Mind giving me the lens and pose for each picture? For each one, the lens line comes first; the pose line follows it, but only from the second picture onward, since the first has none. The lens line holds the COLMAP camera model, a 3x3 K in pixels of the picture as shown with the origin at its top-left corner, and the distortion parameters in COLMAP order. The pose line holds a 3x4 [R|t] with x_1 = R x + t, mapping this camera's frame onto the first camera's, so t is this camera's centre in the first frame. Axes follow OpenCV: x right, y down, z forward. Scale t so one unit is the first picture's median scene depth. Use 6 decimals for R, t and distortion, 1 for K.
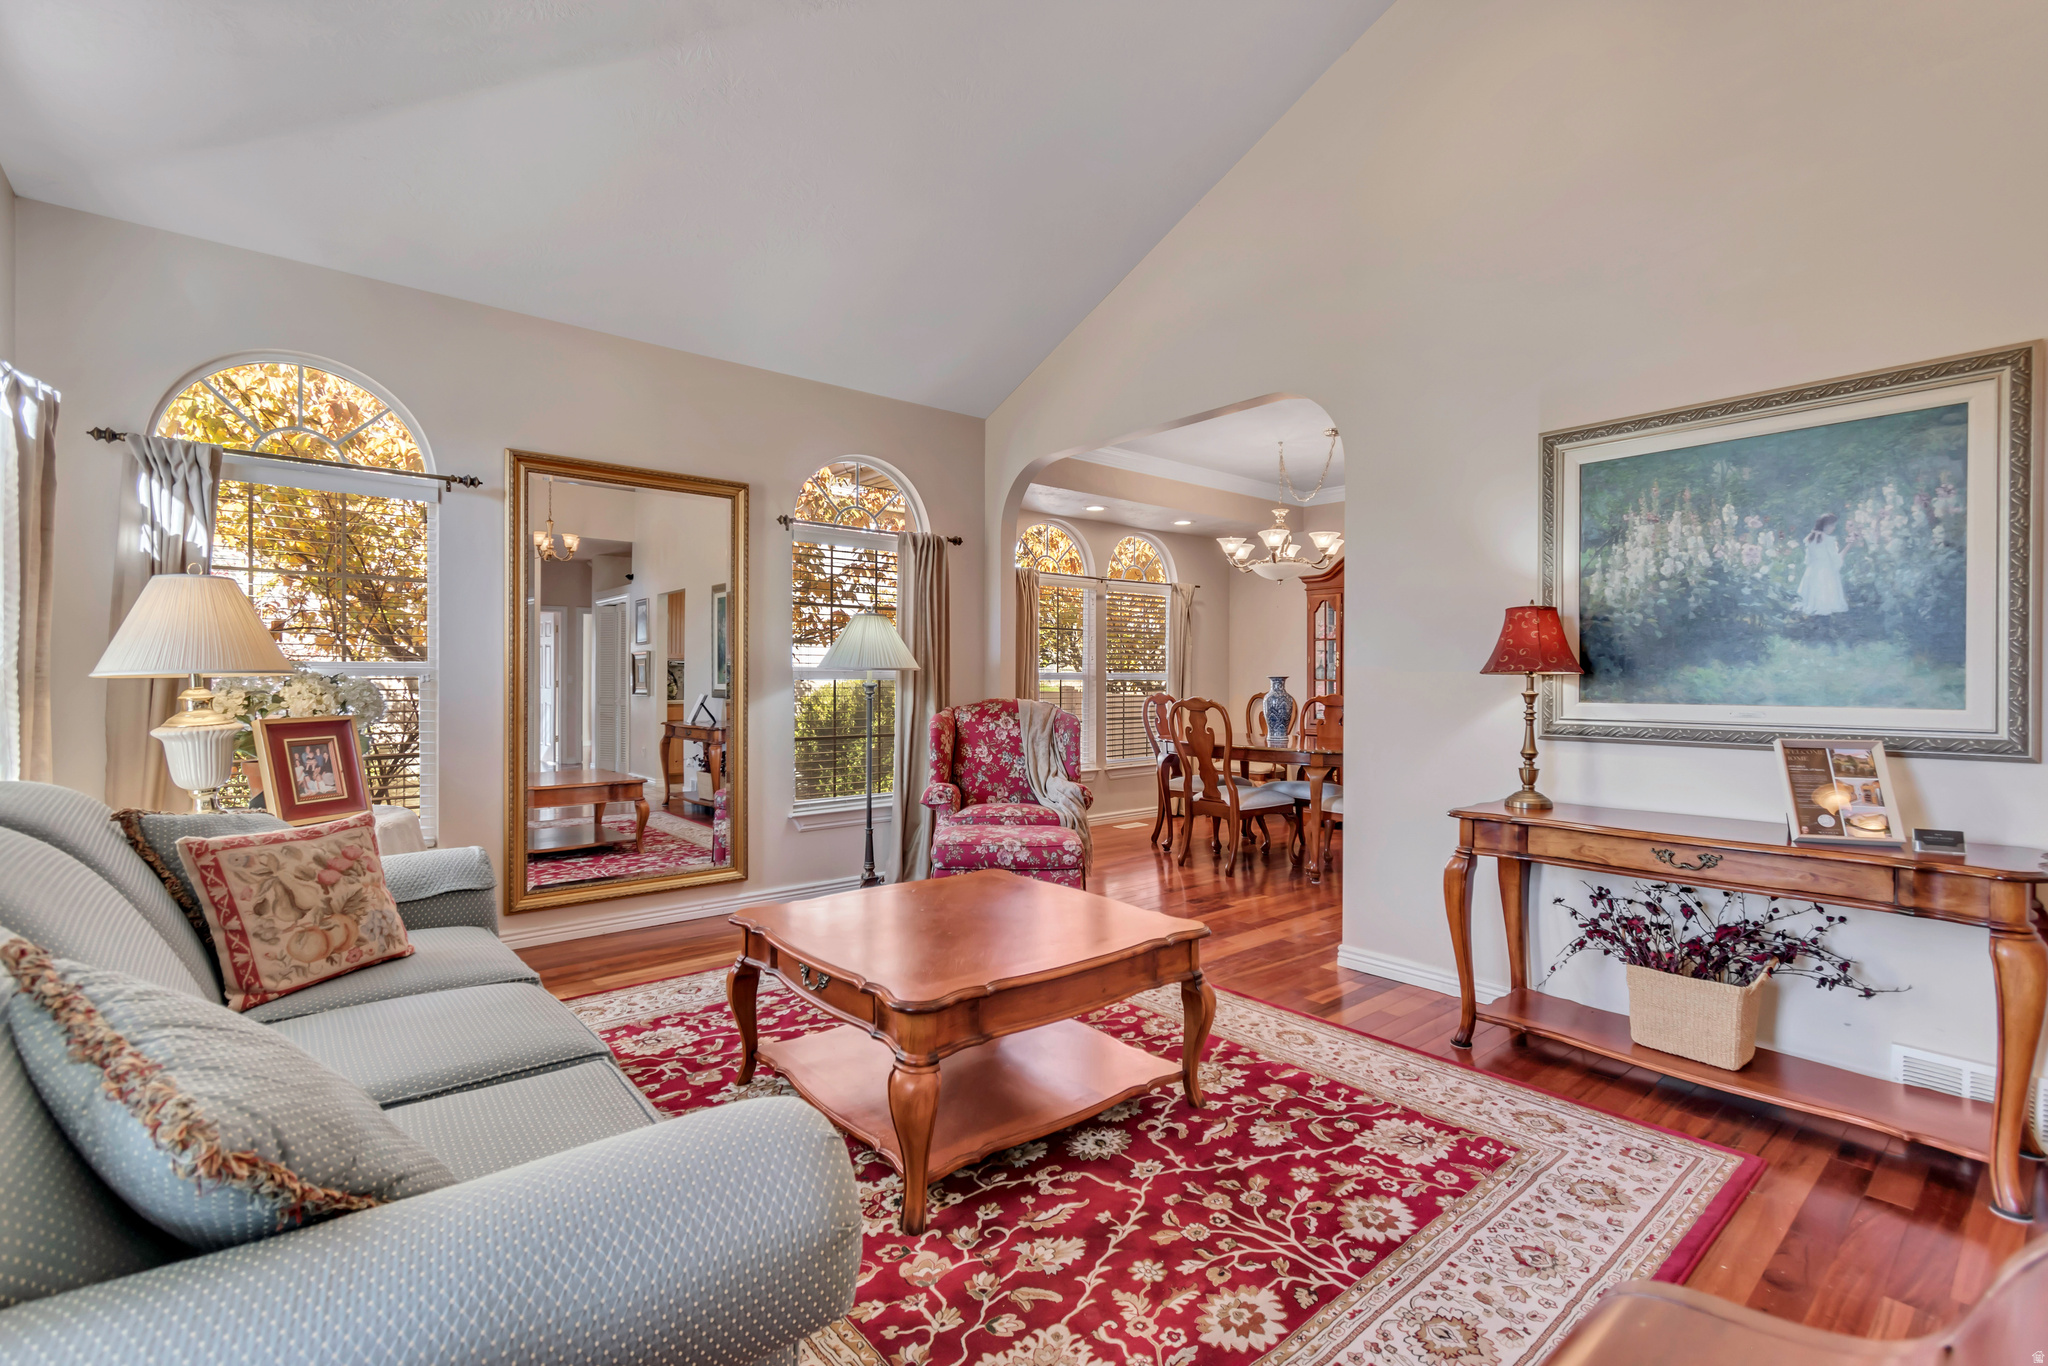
lens RADIAL K [[914.2, 0, 1029.1], [0, 914.2, 679.3], [0, 0, 1]] dist [0.002633, -0.000899]
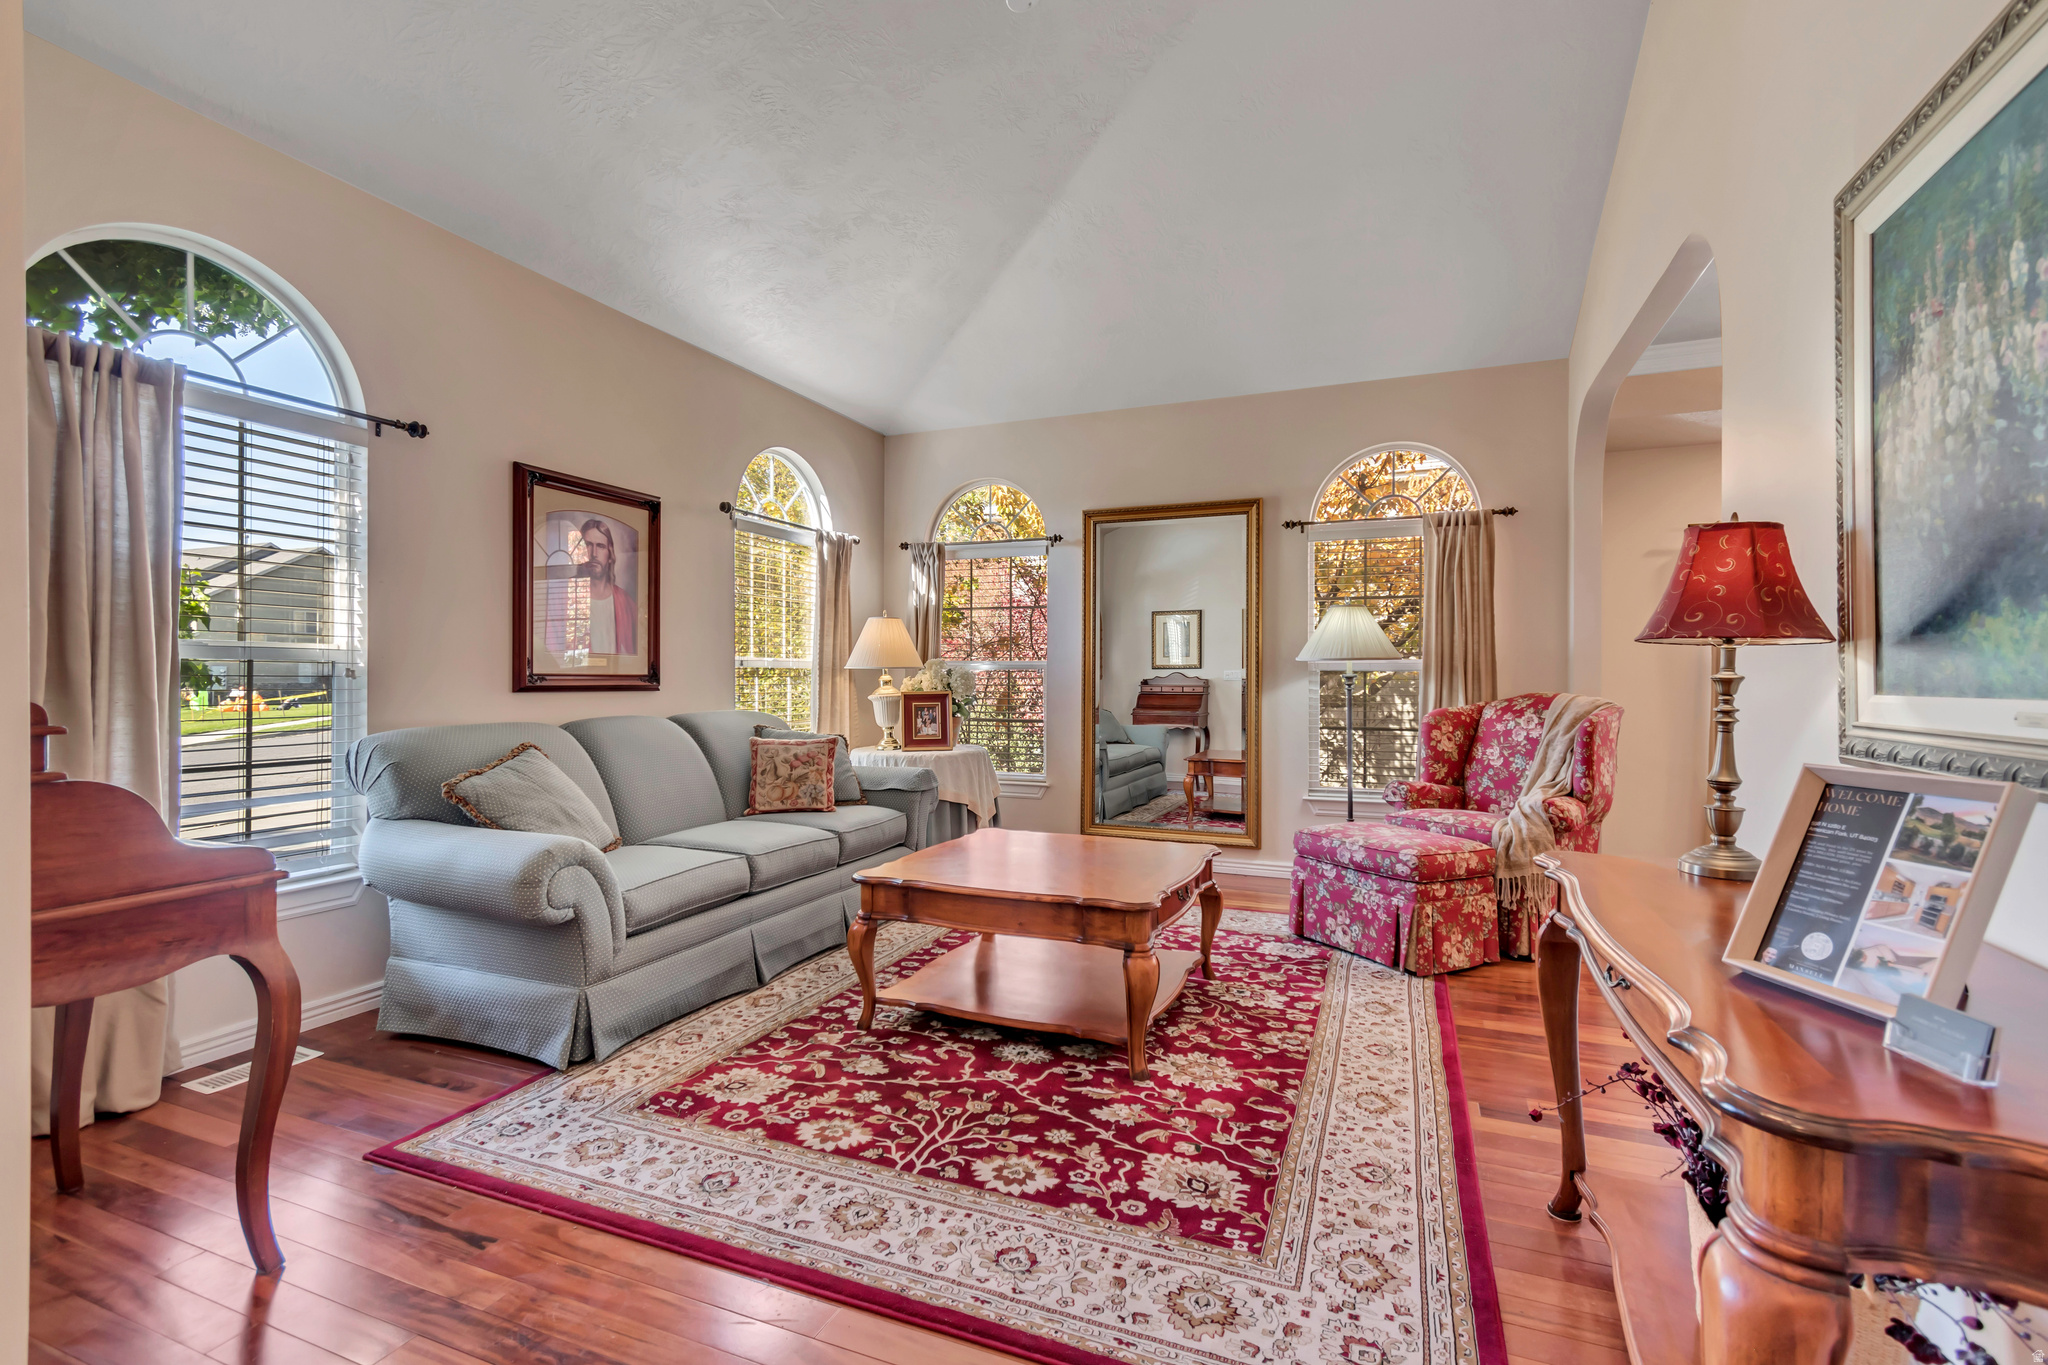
lens RADIAL K [[914.2, 0, 1033.6], [0, 914.2, 673.7], [0, 0, 1]] dist [0.002633, -0.000899]
pose [[0.462690, -0.005449, -0.886503, 0.978147], [-0.002434, 0.999970, -0.007417, 0.021389], [0.886517, 0.005590, 0.462663, 0.399325]]
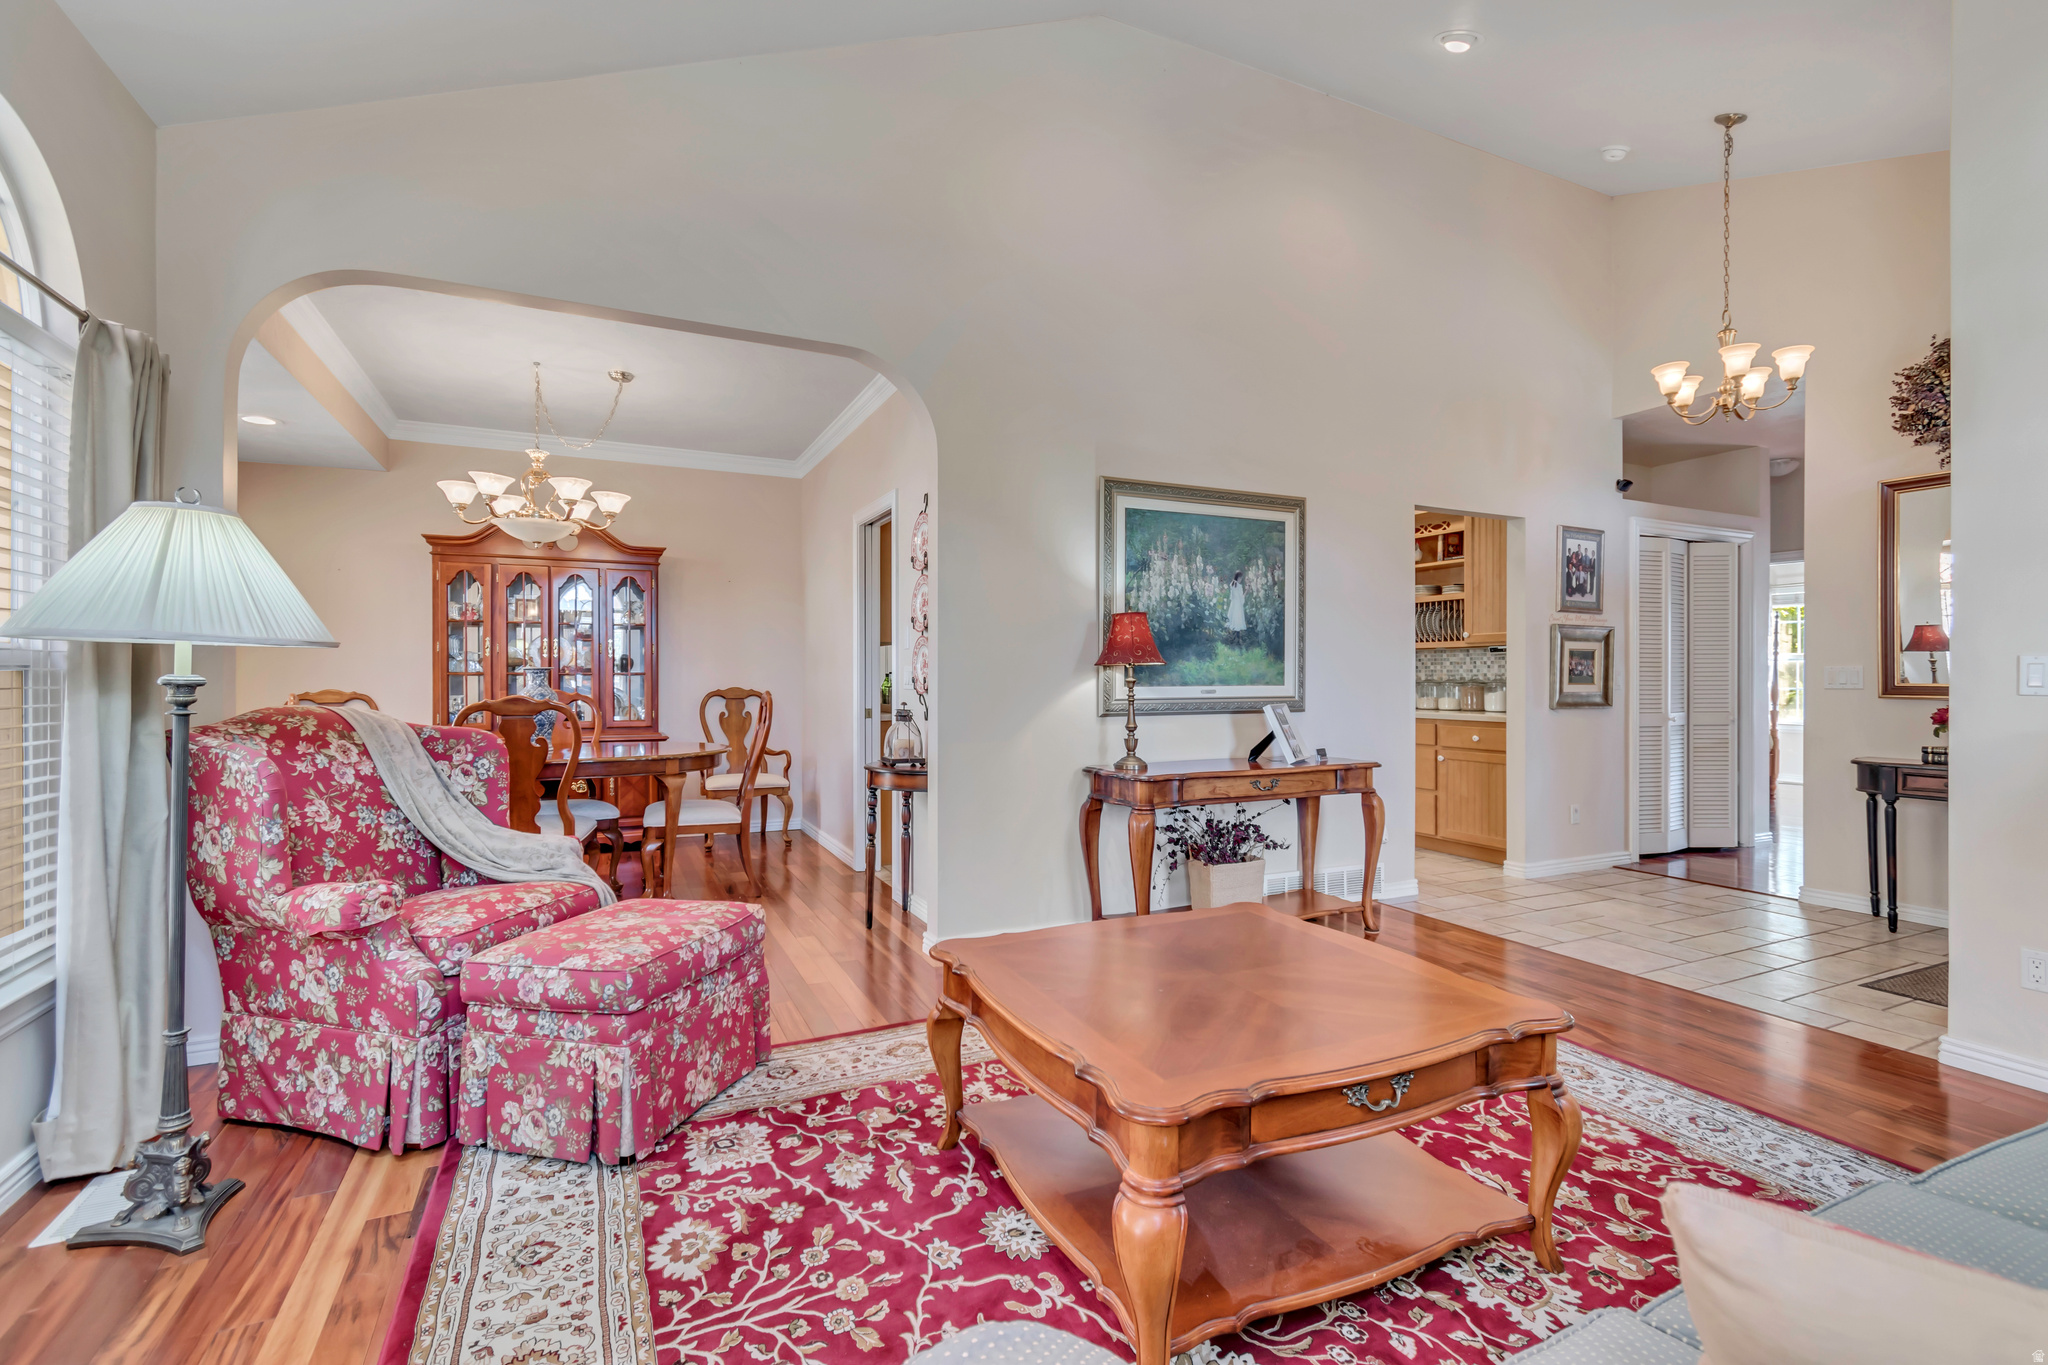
lens RADIAL K [[914.2, 0, 1029.1], [0, 914.2, 673.5], [0, 0, 1]] dist [0.002633, -0.000899]
pose [[0.257594, -0.000569, 0.966253, -0.833264], [0.002521, 0.999997, -0.000083, 0.006613], [-0.966250, 0.002457, 0.257595, 0.923478]]
